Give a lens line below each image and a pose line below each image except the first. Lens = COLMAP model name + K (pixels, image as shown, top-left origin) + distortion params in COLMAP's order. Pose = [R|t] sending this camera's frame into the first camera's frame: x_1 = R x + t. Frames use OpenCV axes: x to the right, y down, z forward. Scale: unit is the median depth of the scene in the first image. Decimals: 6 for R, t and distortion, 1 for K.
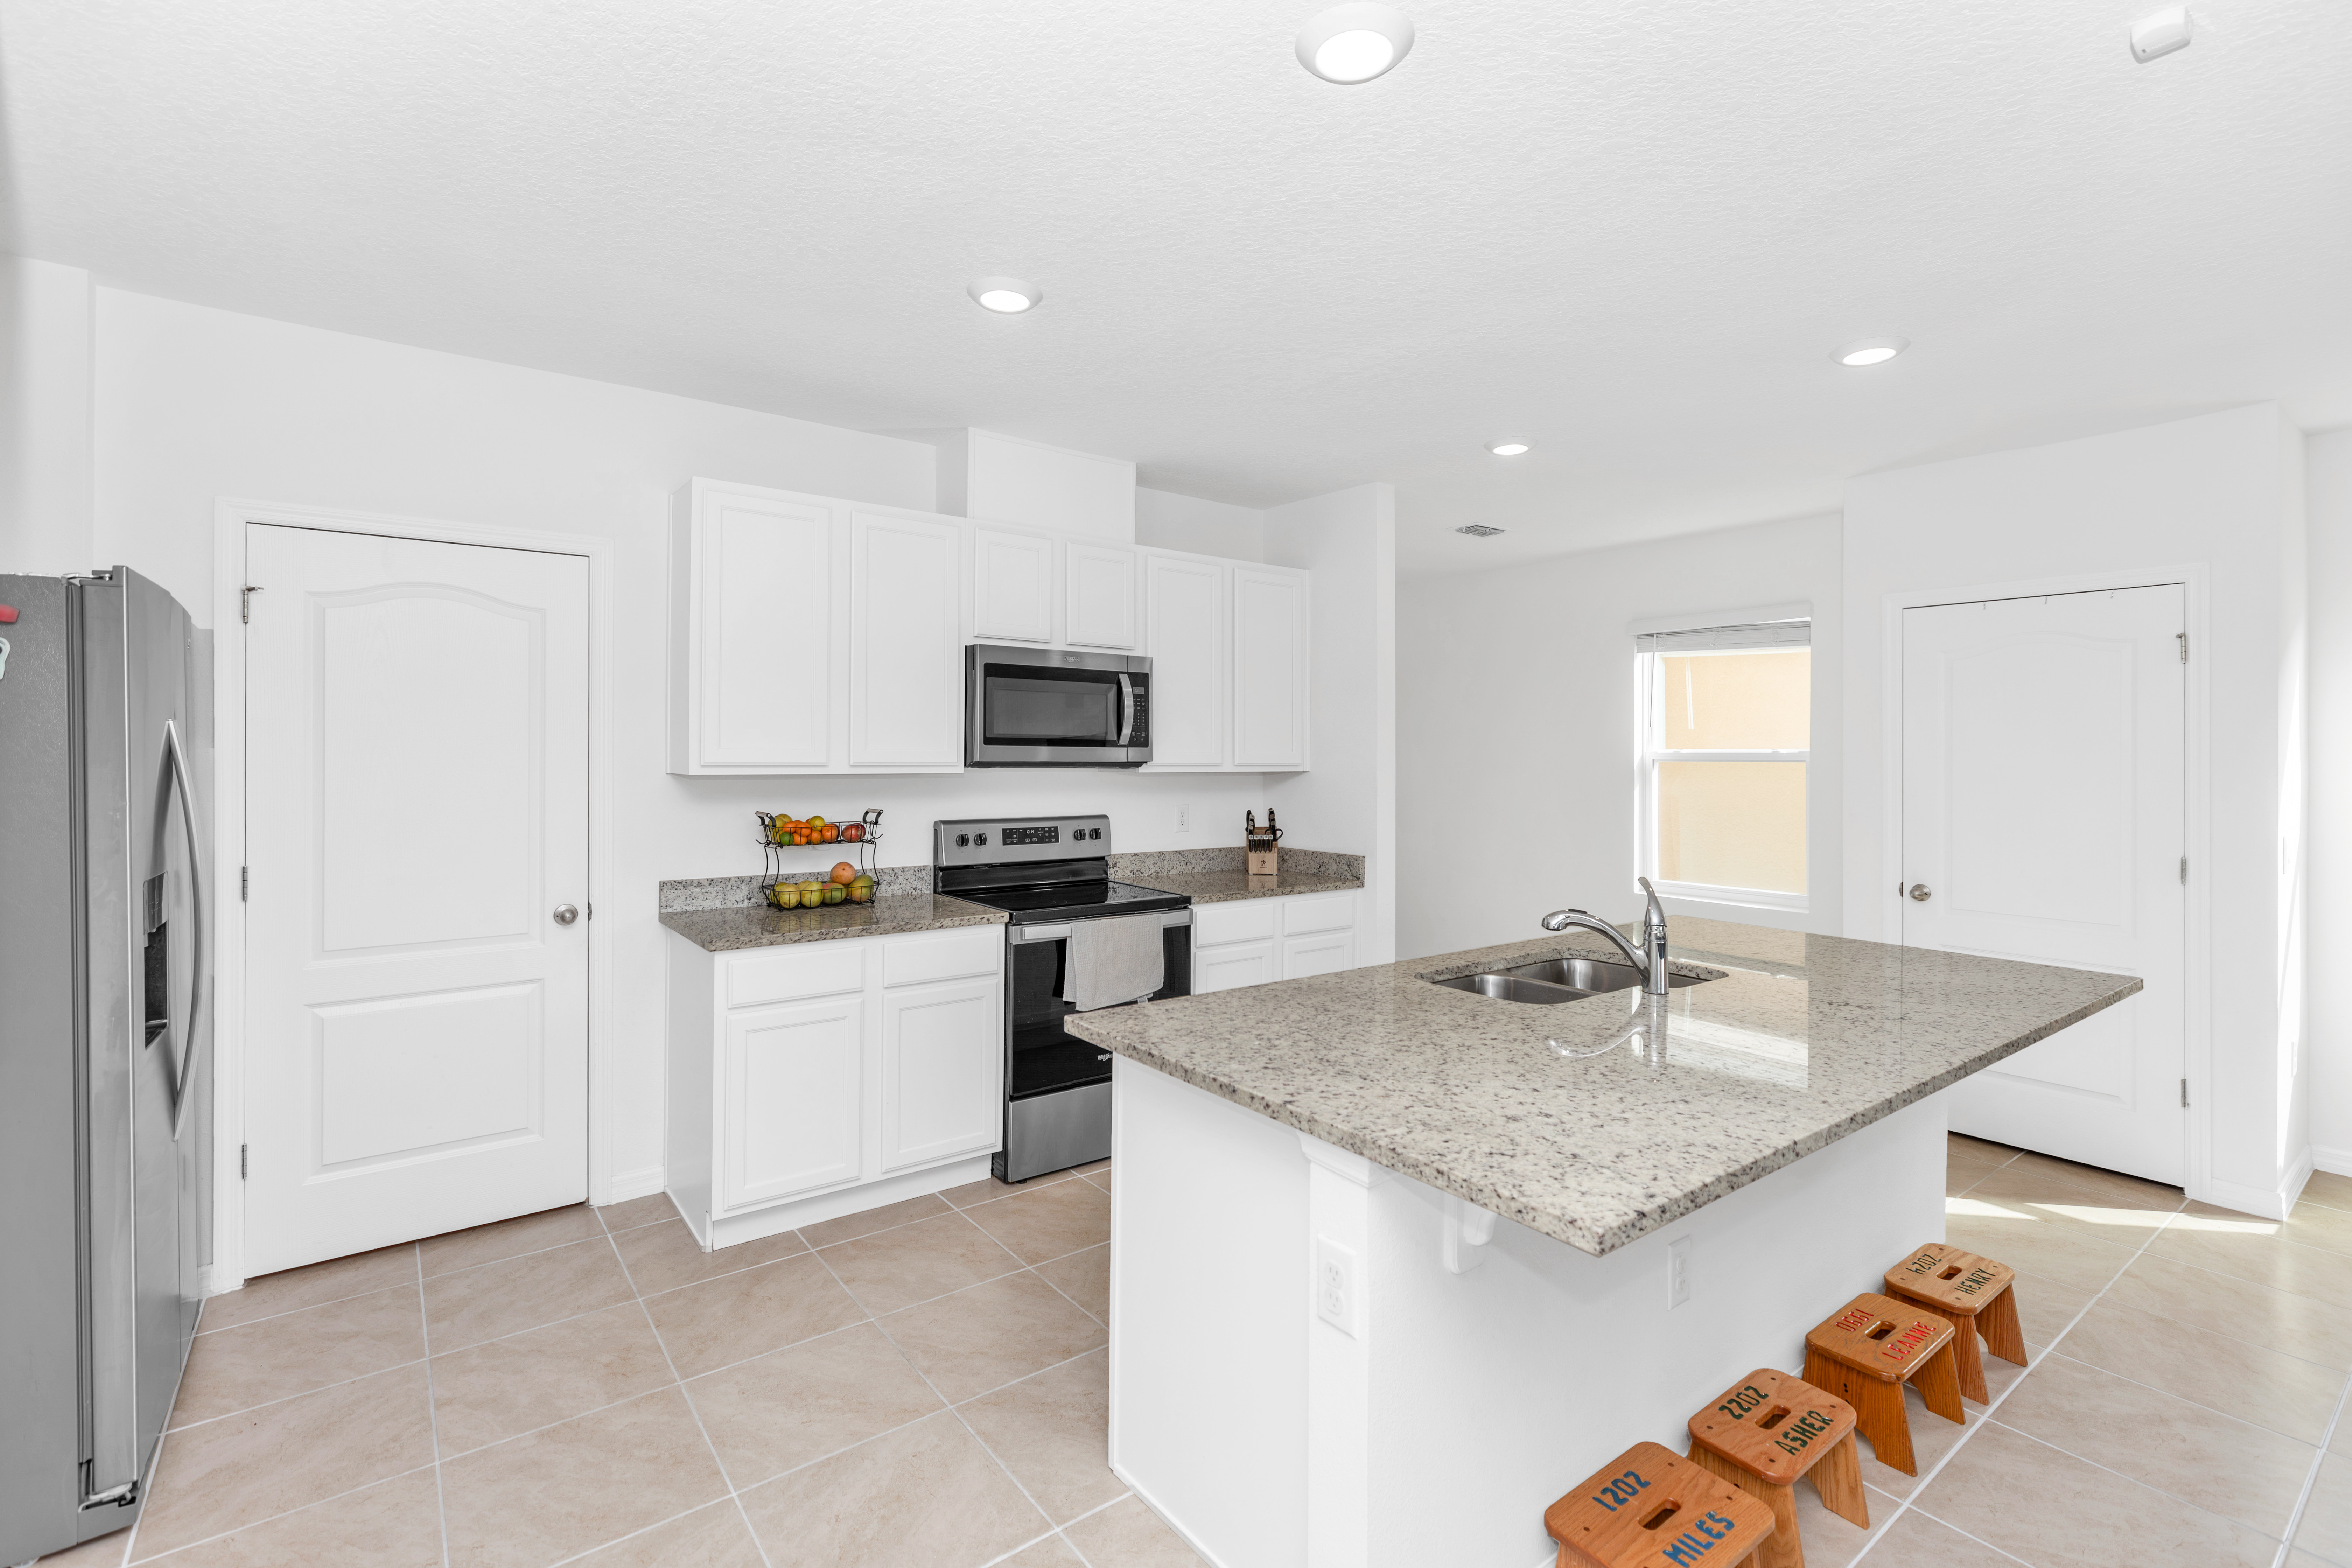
lens RADIAL K [[1058.3, 0, 1181.6], [0, 1058.3, 764.6], [0, 0, 1]] dist [0.000212, -0.000232]
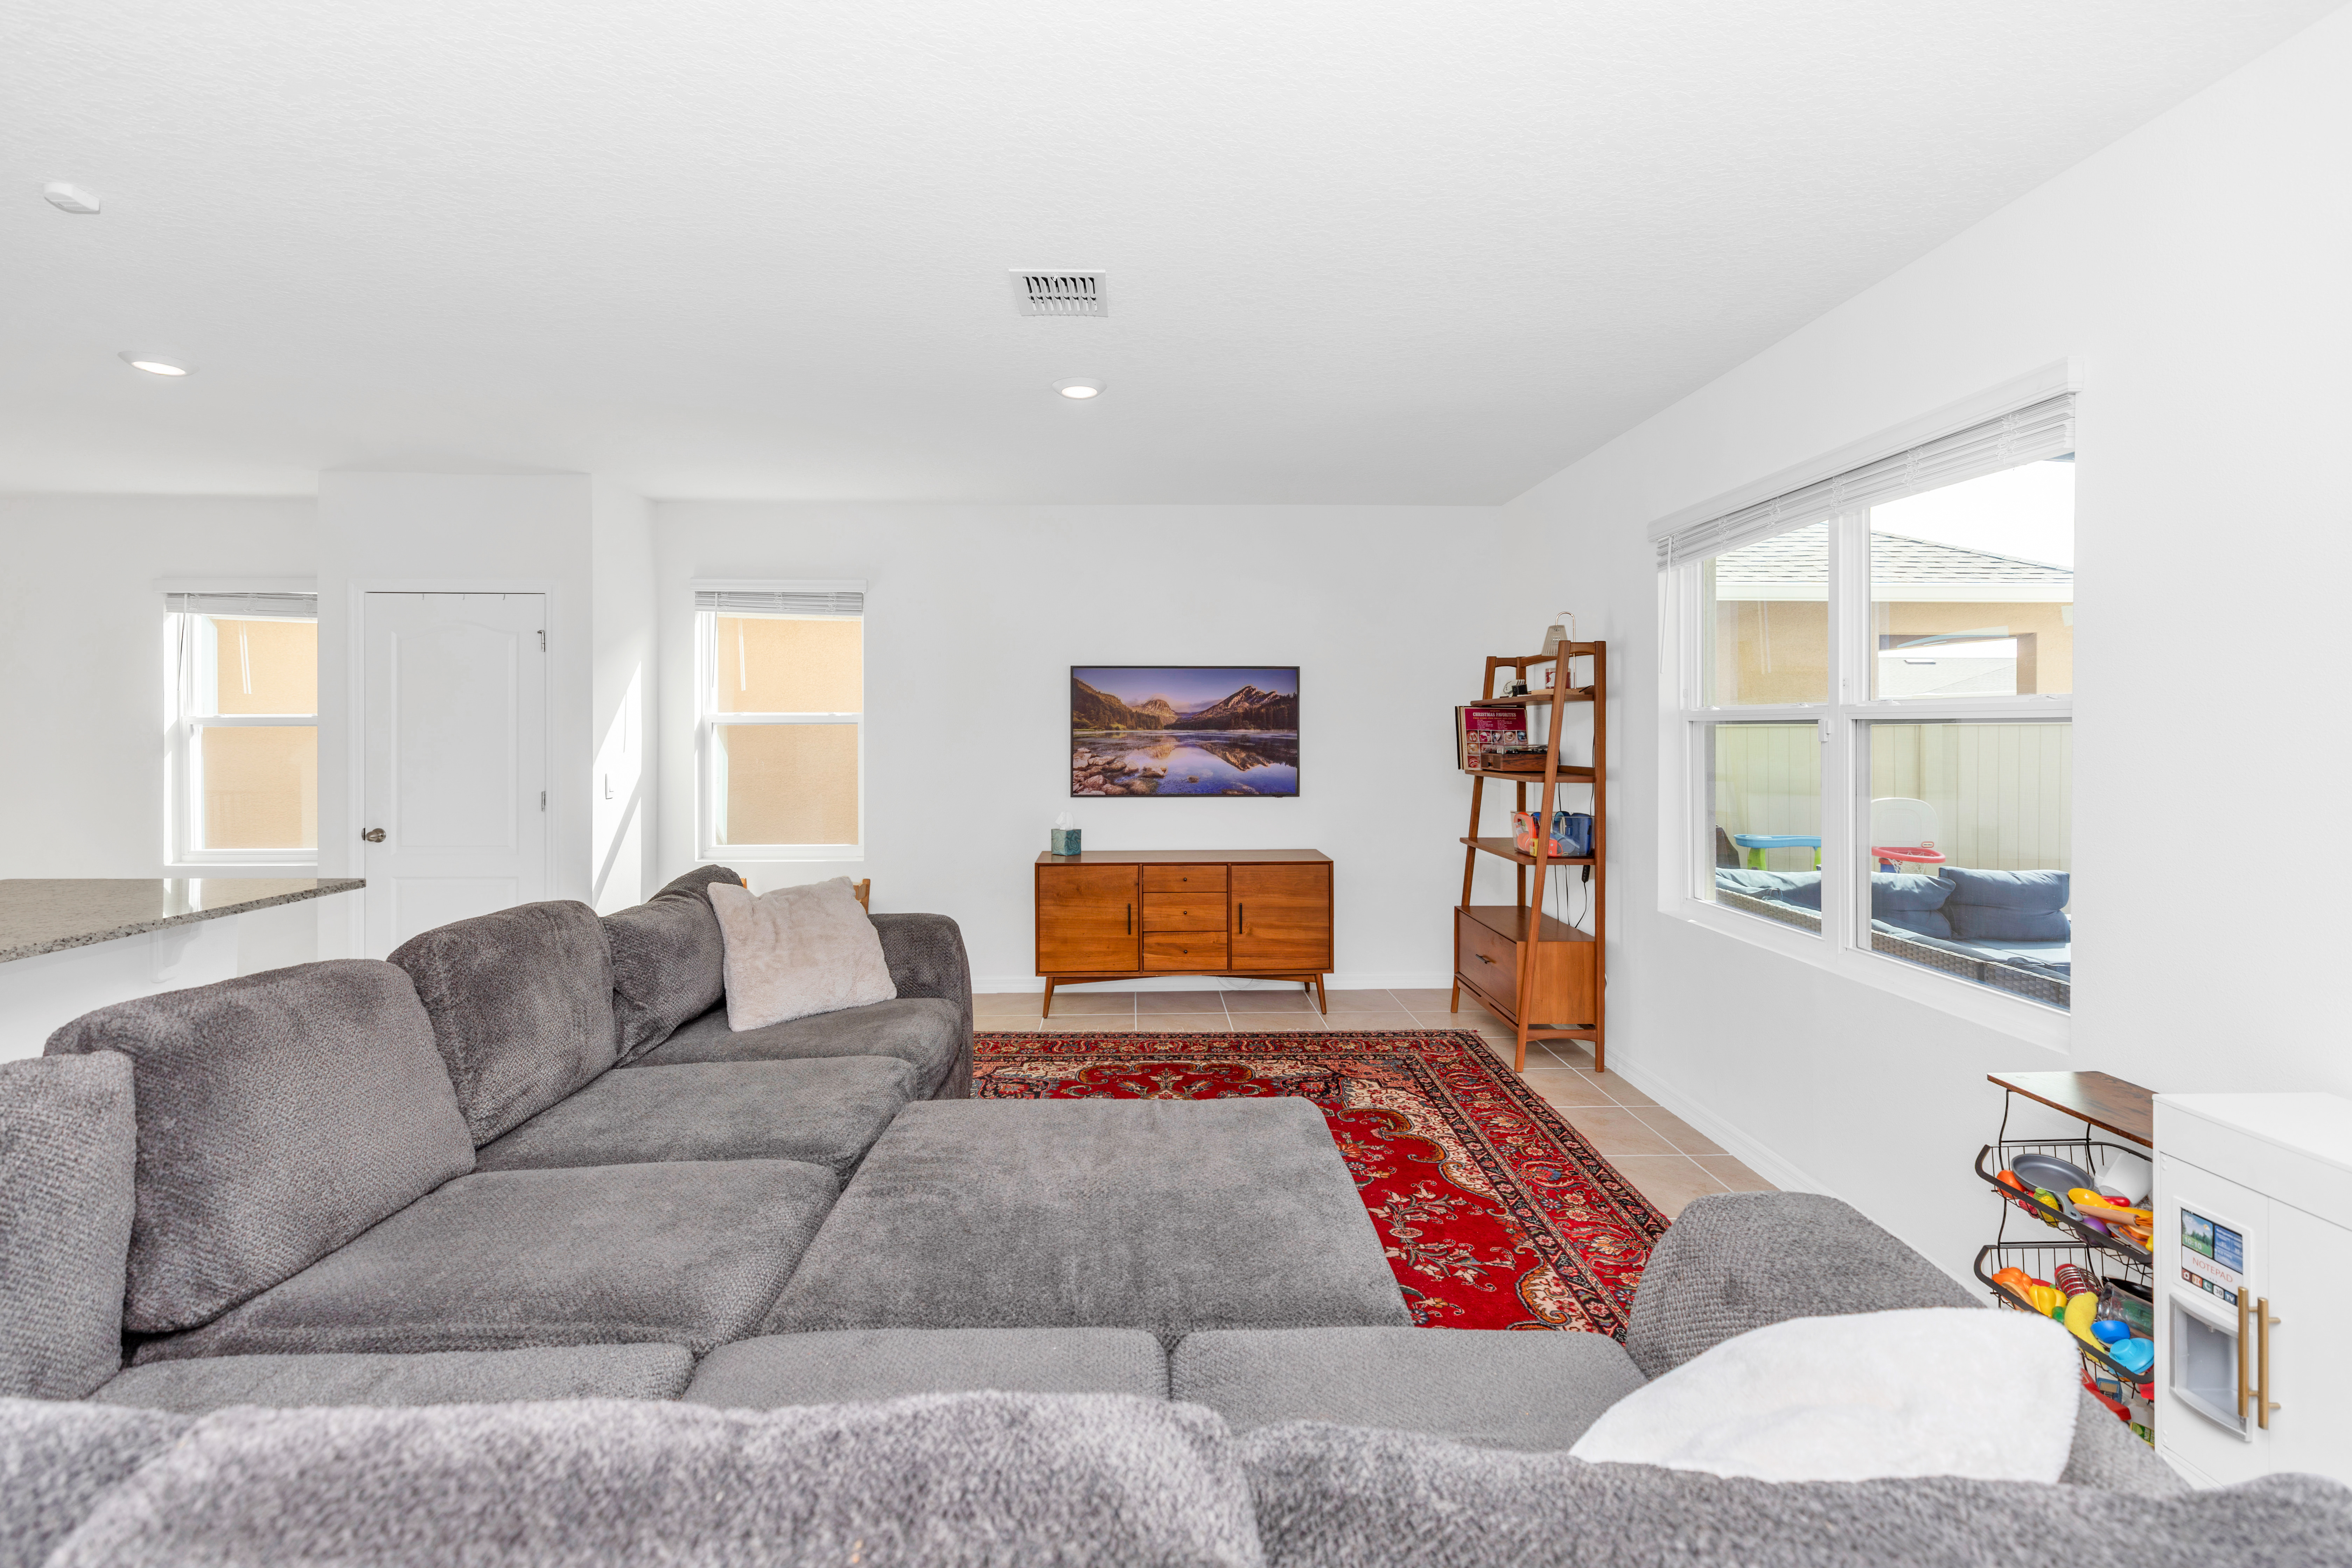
lens RADIAL K [[1060.1, 0, 1170.9], [0, 1060.1, 737.1], [0, 0, 1]] dist [0.002883, -0.000507]
pose [[0.577410, -0.013490, 0.816343, 0.251720], [0.011892, 0.999896, 0.008112, 0.013448], [-0.816368, 0.005024, 0.577511, -0.408732]]
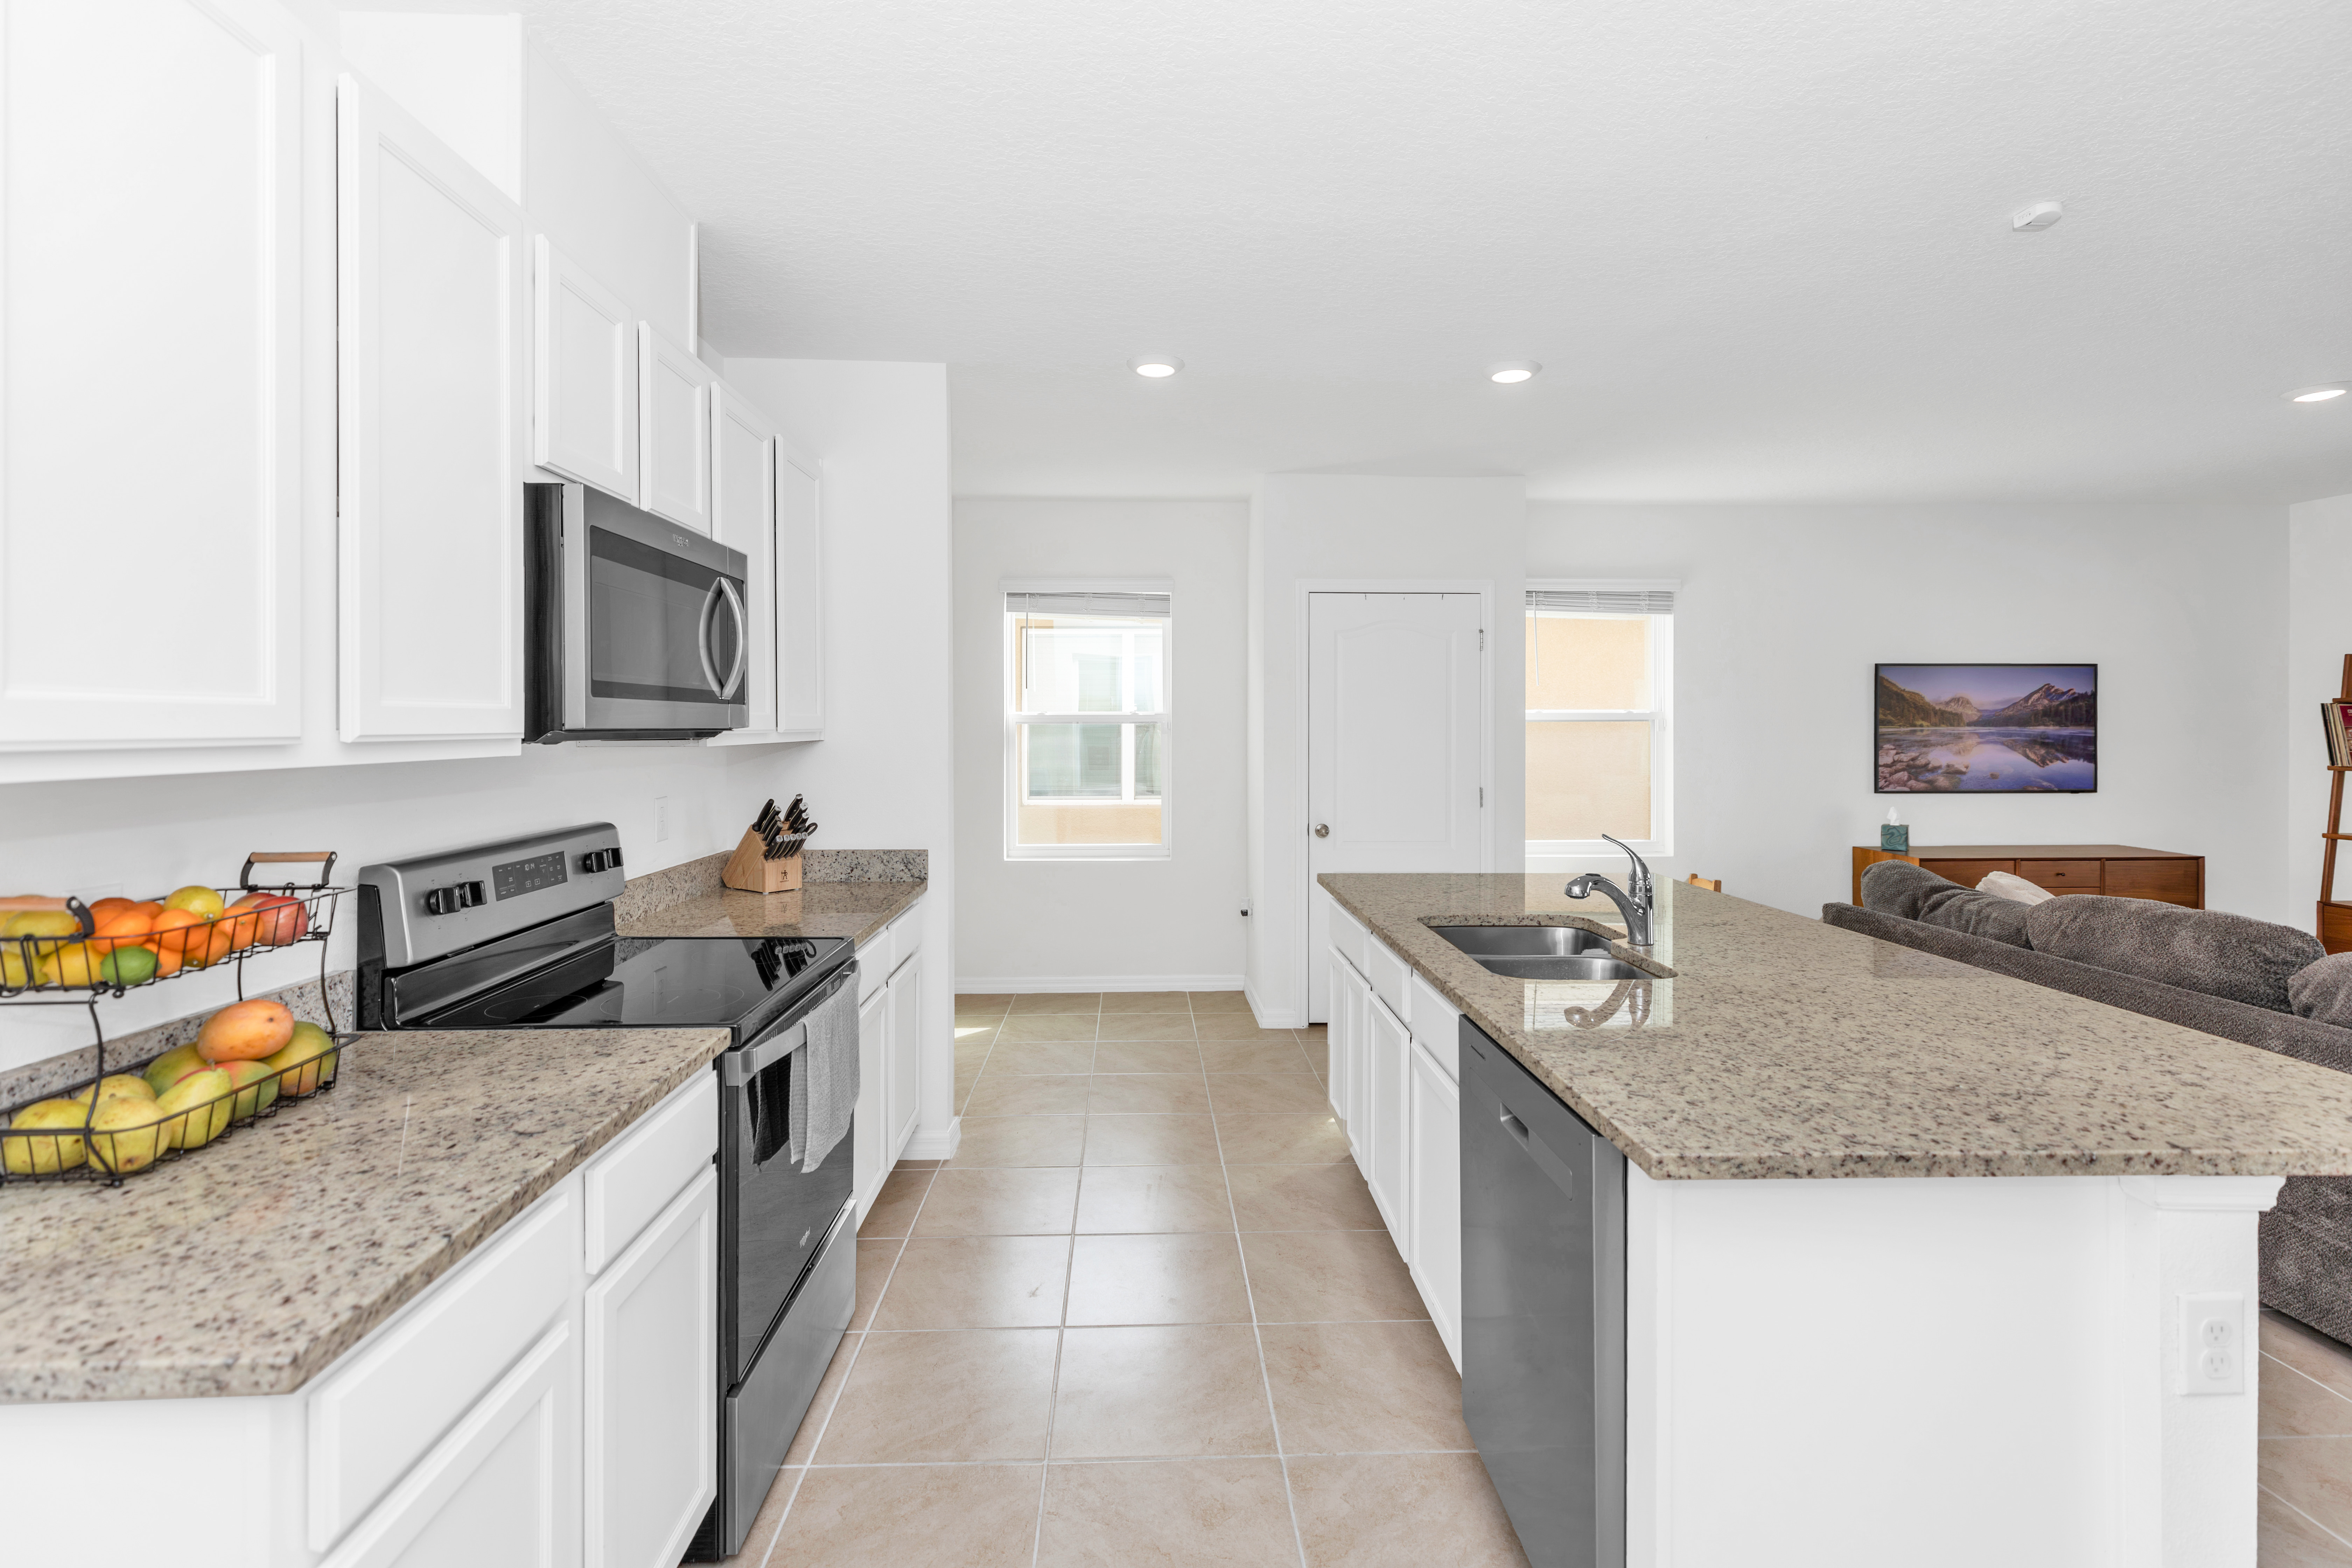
lens RADIAL K [[1060.1, 0, 1170.9], [0, 1060.1, 737.1], [0, 0, 1]] dist [0.002883, -0.000507]
pose [[0.581255, -0.017458, 0.813534, -0.391613], [0.012410, 0.999844, 0.012589, -0.002349], [-0.813626, 0.002778, 0.581381, 0.462394]]
